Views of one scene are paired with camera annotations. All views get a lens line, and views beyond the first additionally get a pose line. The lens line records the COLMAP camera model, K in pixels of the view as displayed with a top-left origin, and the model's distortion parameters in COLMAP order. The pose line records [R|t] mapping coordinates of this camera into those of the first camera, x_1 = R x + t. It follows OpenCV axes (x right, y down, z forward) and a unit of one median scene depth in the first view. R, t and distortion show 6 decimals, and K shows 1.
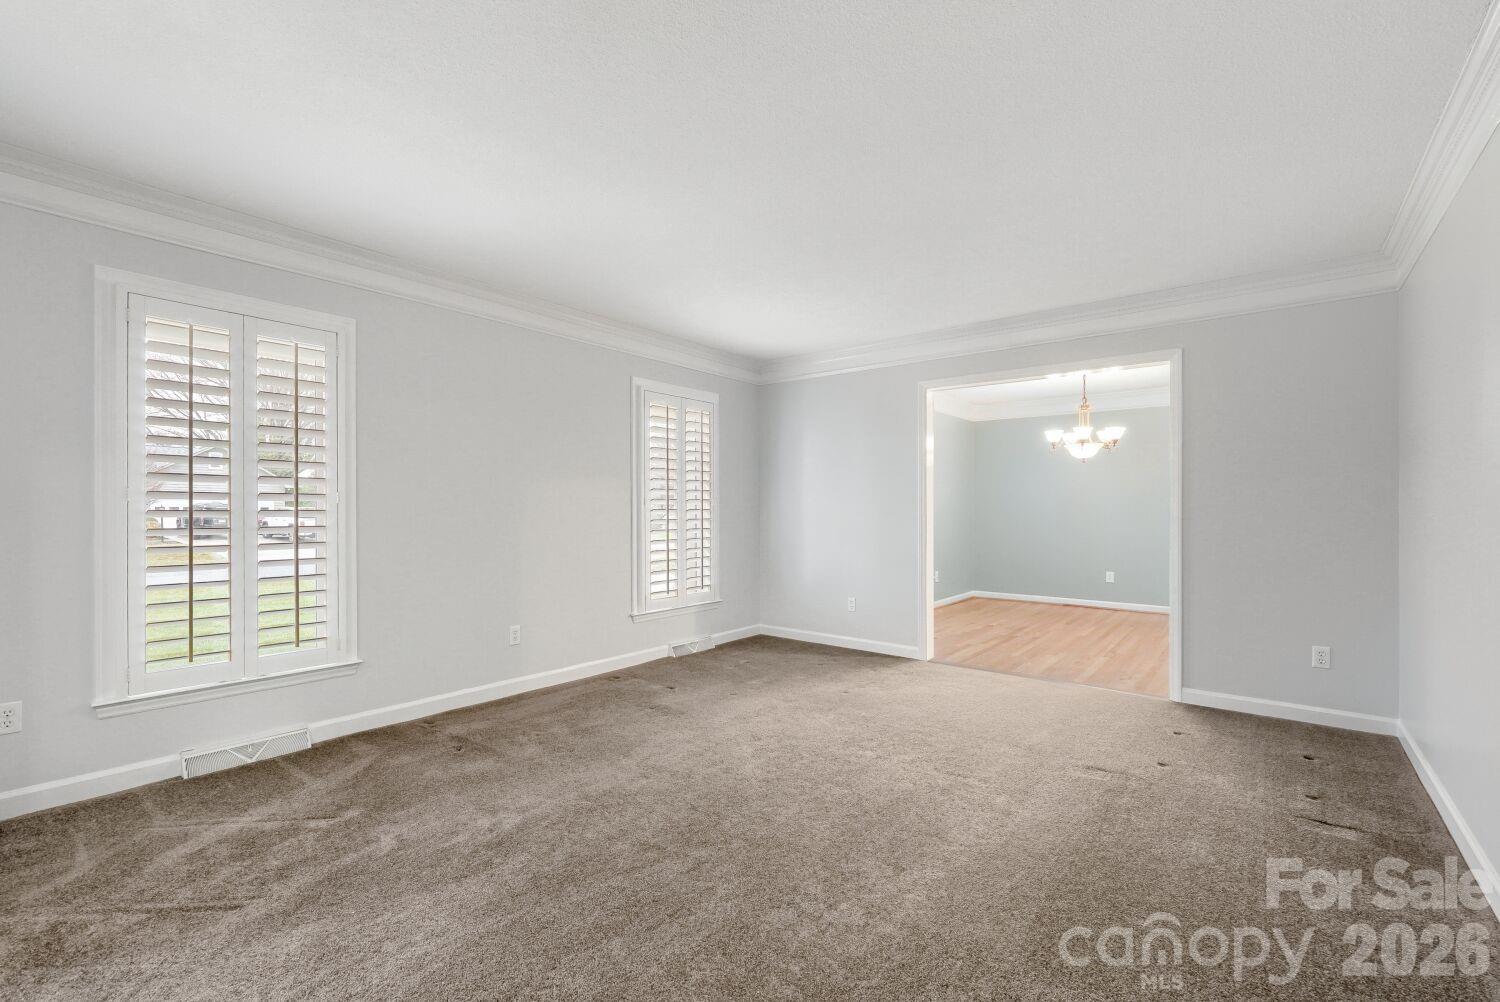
lens RADIAL K [[620.3, 0, 747.9], [0, 620.3, 514.4], [0, 0, 1]] dist [0.000005, 0.000070]
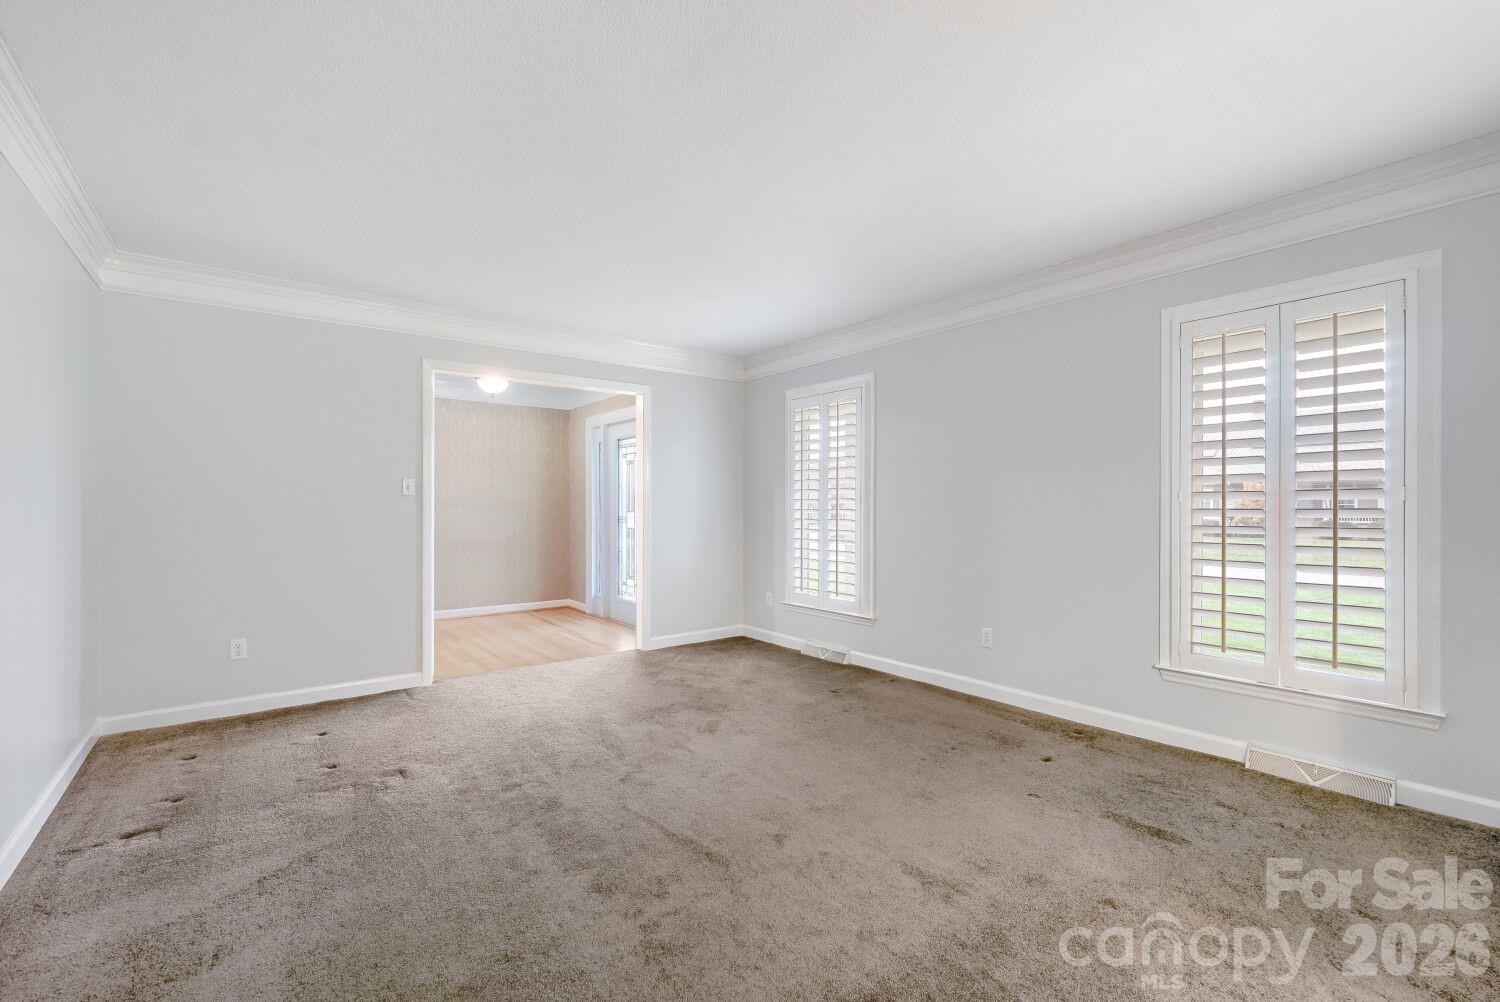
lens RADIAL K [[665.6, 0, 750.0], [0, 665.6, 501.0], [0, 0, 1]] dist [0.000582, 0.000161]
pose [[-0.217262, -0.010257, -0.976059, 0.386905], [-0.007123, 0.999935, -0.008923, -0.004239], [0.976087, 0.005014, -0.217321, 0.457027]]
